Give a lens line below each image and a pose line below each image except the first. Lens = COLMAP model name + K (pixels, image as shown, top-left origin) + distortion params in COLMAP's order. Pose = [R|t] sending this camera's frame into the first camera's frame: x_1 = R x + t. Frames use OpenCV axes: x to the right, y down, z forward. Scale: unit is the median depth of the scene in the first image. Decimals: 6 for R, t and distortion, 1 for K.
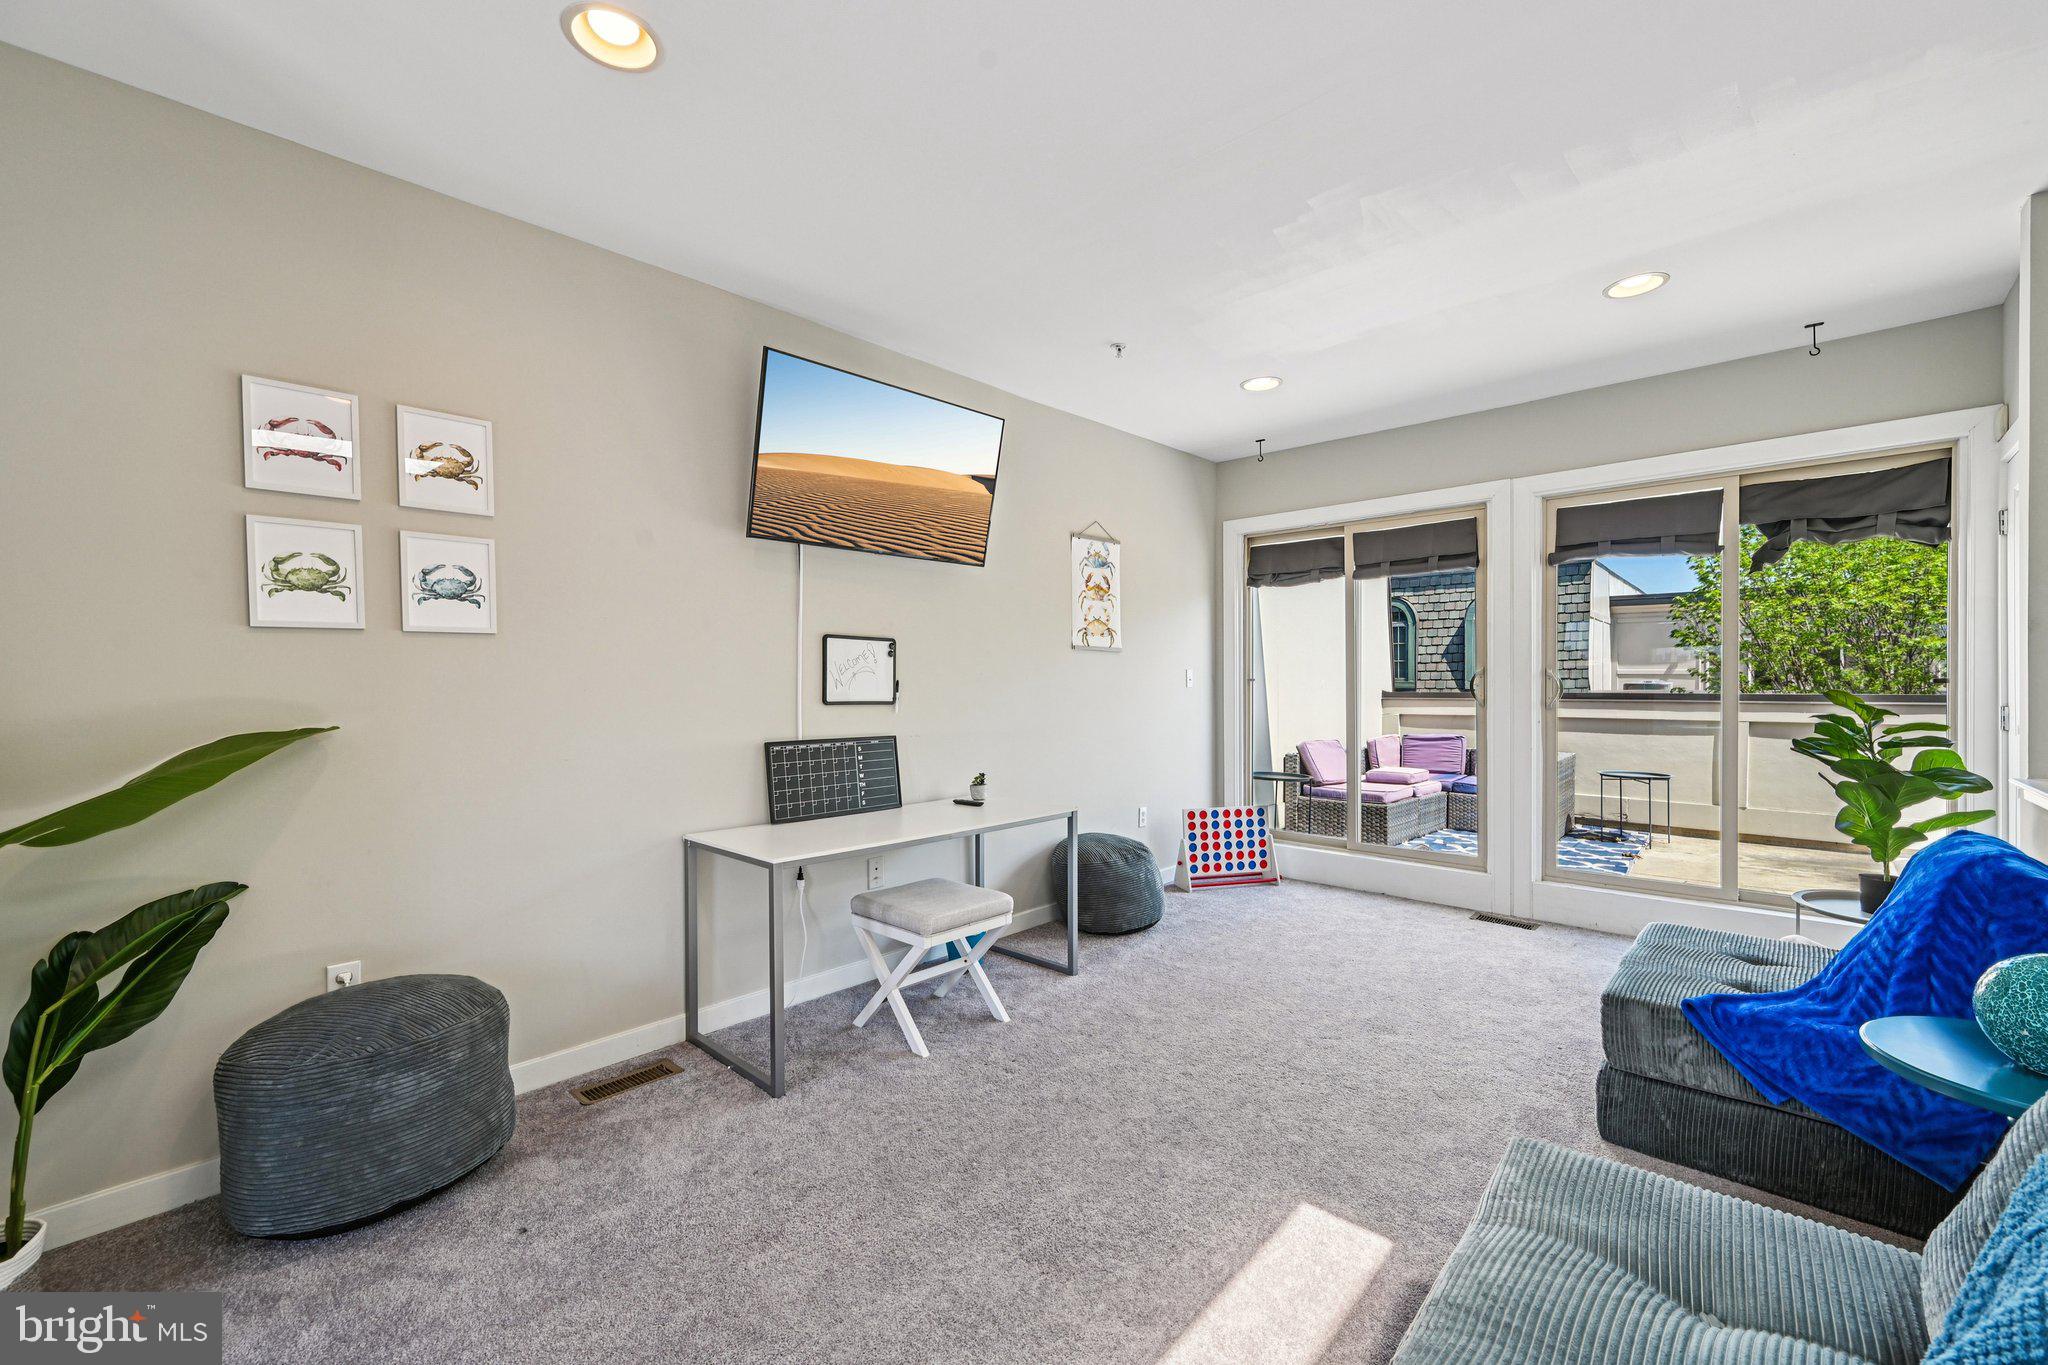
lens RADIAL K [[824.4, 0, 1031.3], [0, 824.4, 690.8], [0, 0, 1]] dist [-0.000987, -0.000169]
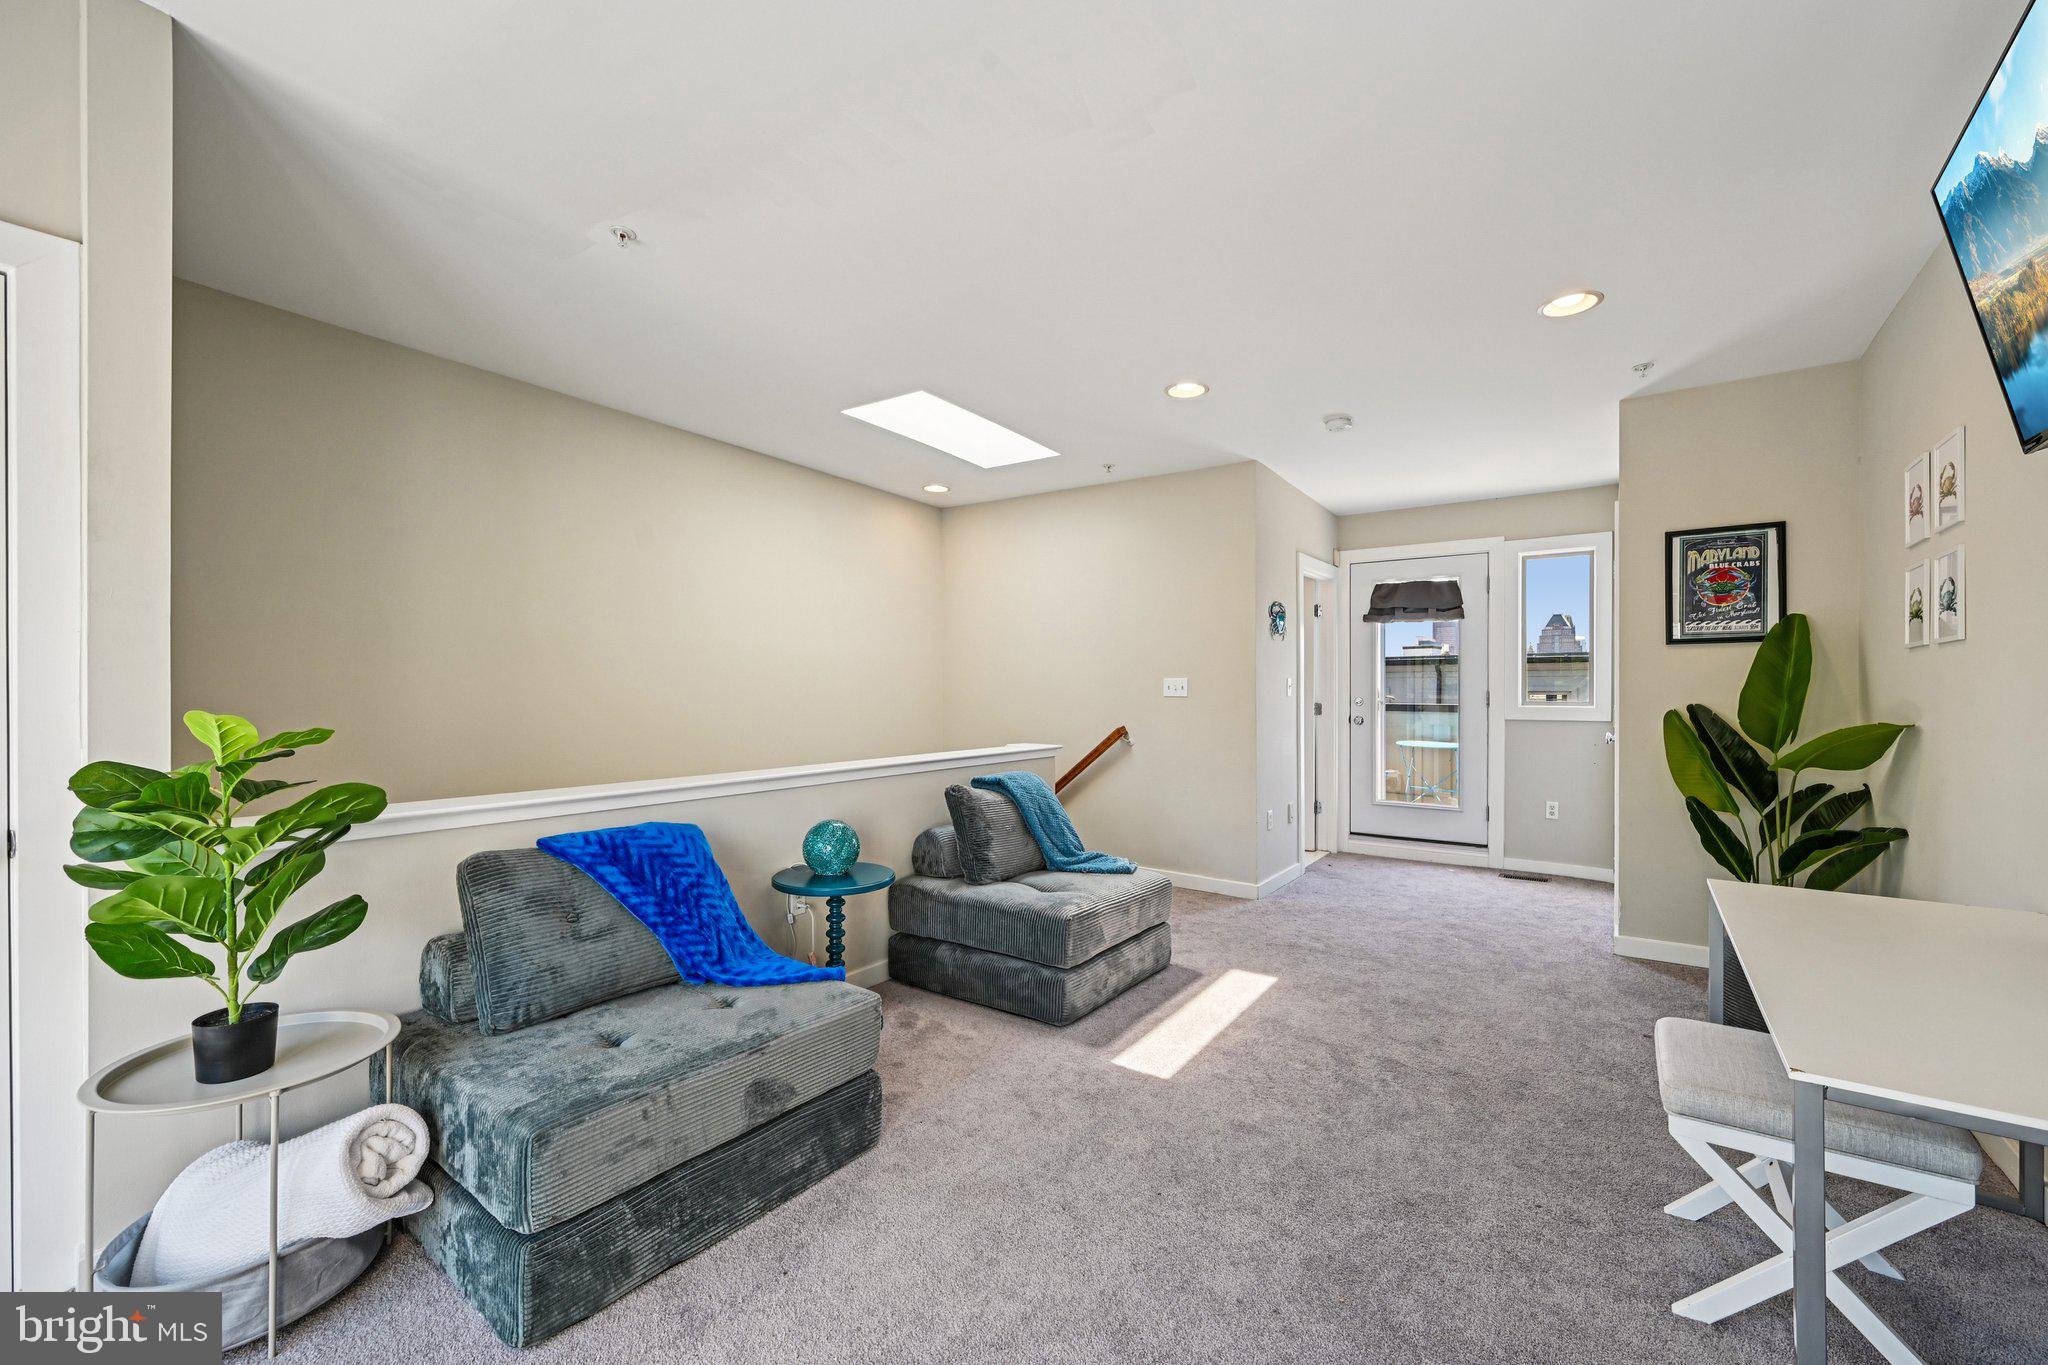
lens RADIAL K [[814.8, 0, 1028.9], [0, 814.8, 693.9], [0, 0, 1]] dist [0.000539, 0.000212]
pose [[-0.990881, -0.006063, -0.134601, 0.406182], [-0.008792, 0.999767, 0.019689, -0.008997], [0.134450, 0.020693, -0.990704, 1.257153]]
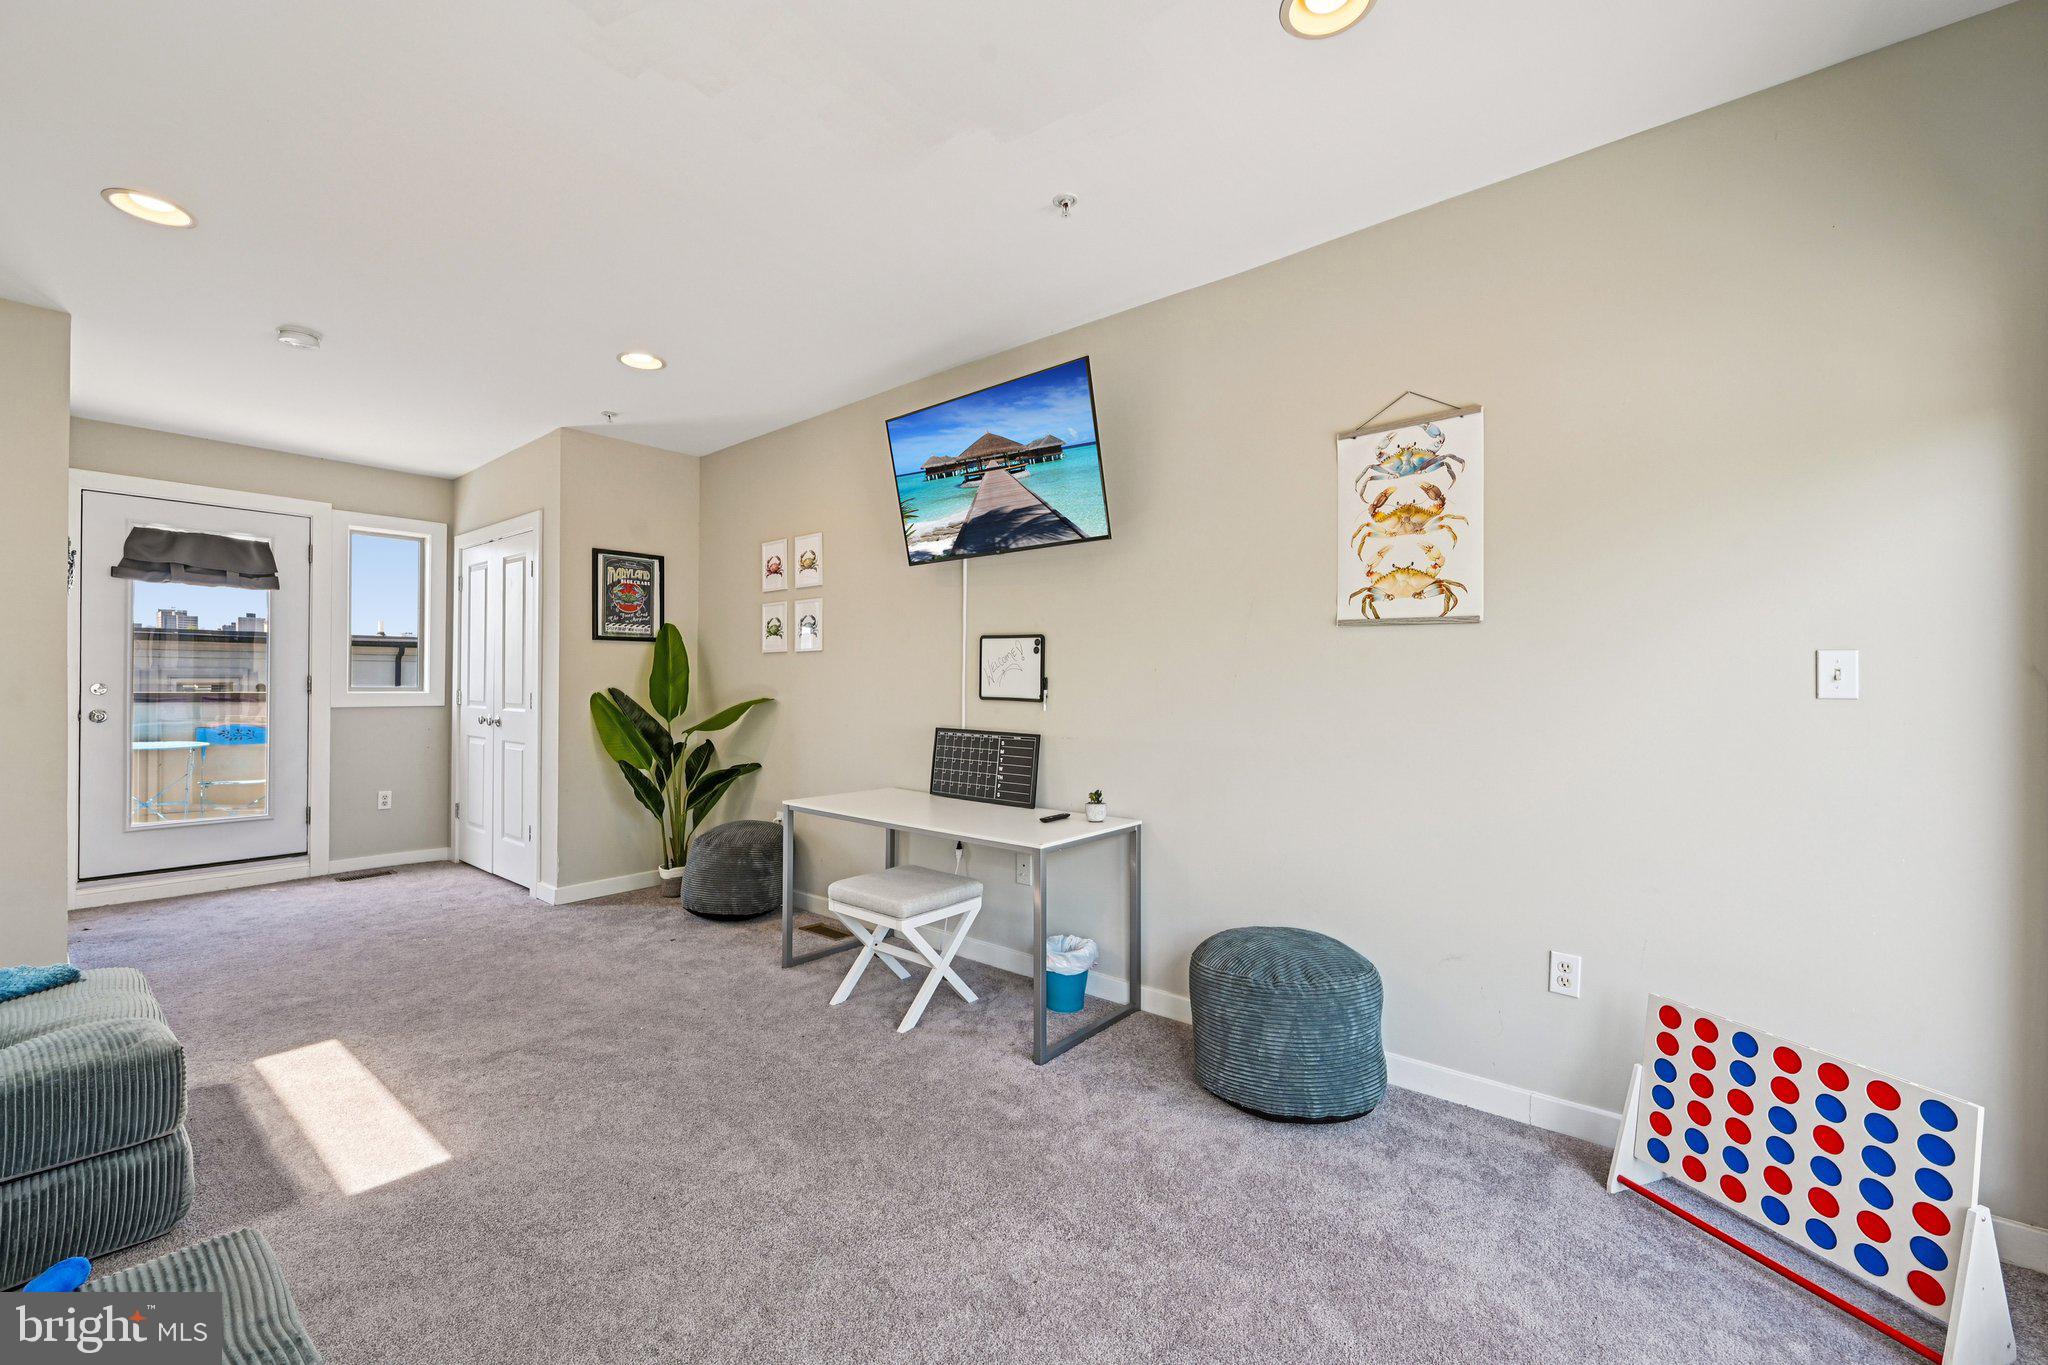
lens RADIAL K [[824.4, 0, 1031.3], [0, 824.4, 690.8], [0, 0, 1]] dist [-0.000987, -0.000169]
pose [[0.064387, 0.006239, -0.997906, 0.800939], [-0.024113, 0.999698, 0.004695, -0.001295], [0.997634, 0.023760, 0.064518, 0.929421]]
